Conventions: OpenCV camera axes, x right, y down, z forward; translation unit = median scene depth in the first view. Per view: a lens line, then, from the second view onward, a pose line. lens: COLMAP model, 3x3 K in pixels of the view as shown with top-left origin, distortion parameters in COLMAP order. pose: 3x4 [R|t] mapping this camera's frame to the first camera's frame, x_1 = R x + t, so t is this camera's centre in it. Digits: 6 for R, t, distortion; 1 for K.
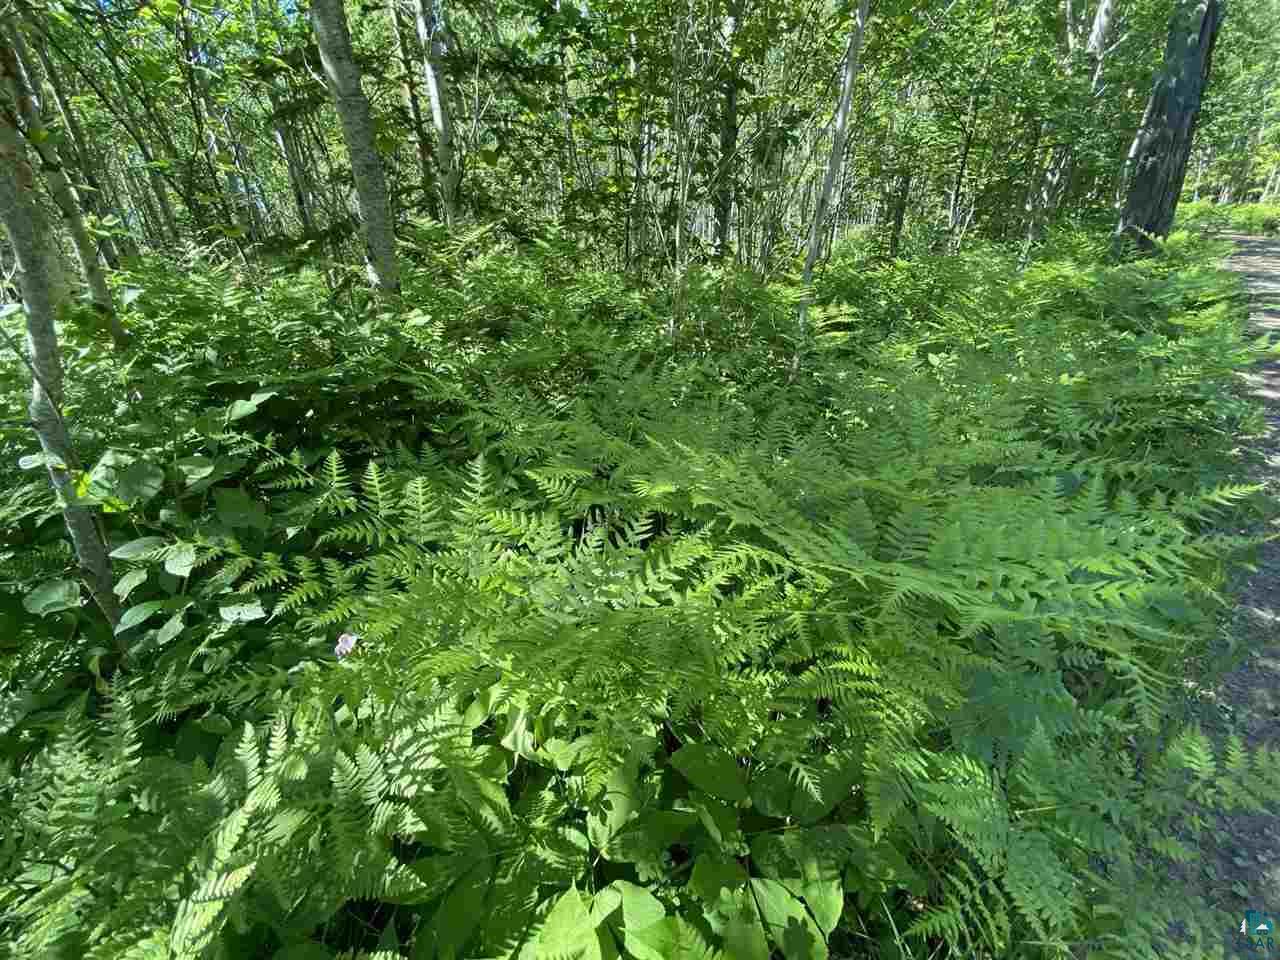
lens RADIAL K [[520.0, 0, 632.8], [0, 520.0, 484.5], [0, 0, 1]] dist [0.023720, -0.025164]
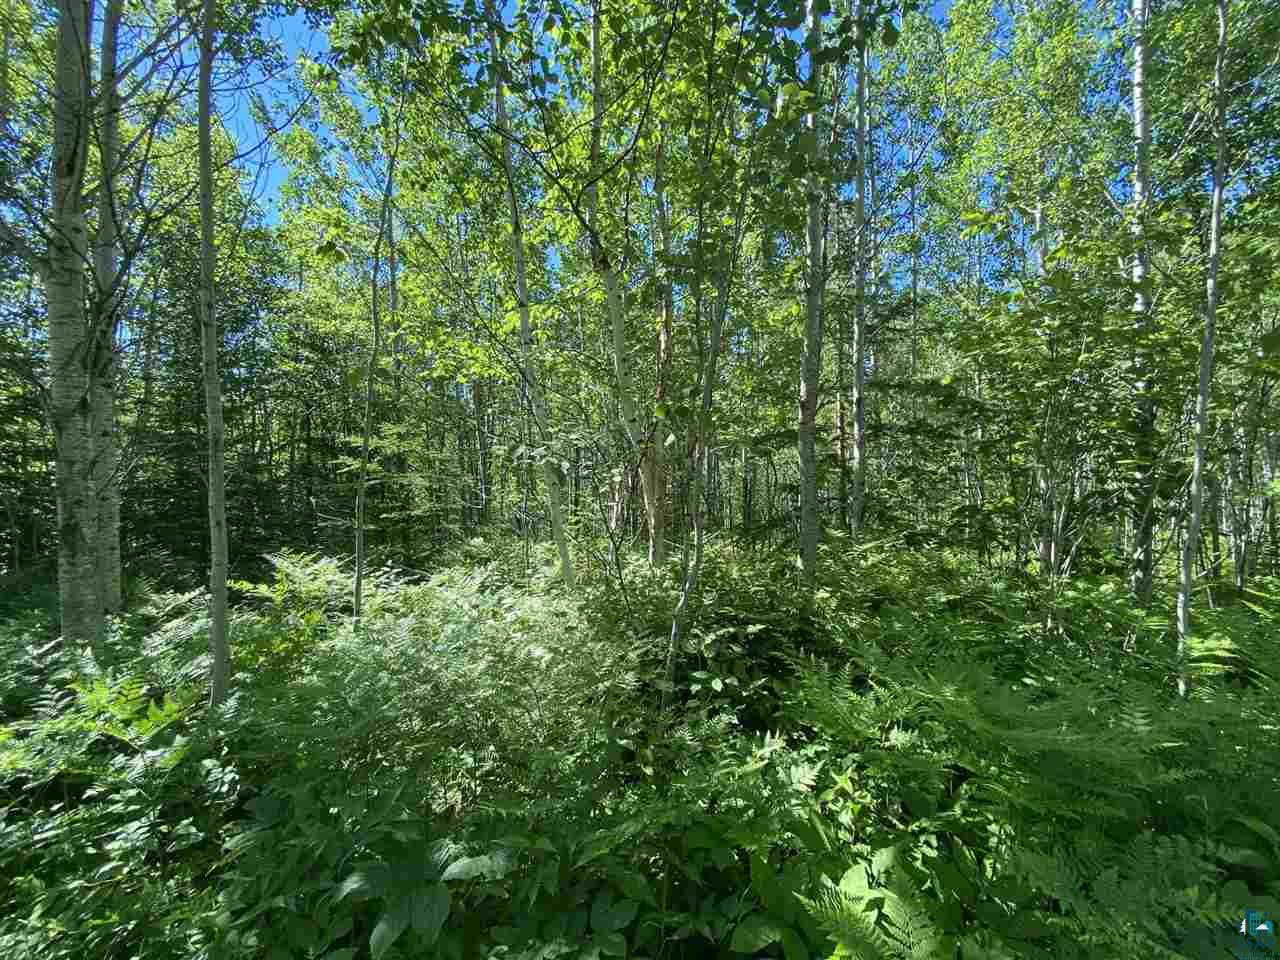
lens RADIAL K [[520.0, 0, 632.8], [0, 520.0, 484.5], [0, 0, 1]] dist [0.023720, -0.025164]
pose [[0.761263, 0.022713, -0.648045, 0.159725], [-0.317363, 0.884561, -0.341807, 0.108934], [0.565472, 0.465870, 0.680592, -0.524735]]
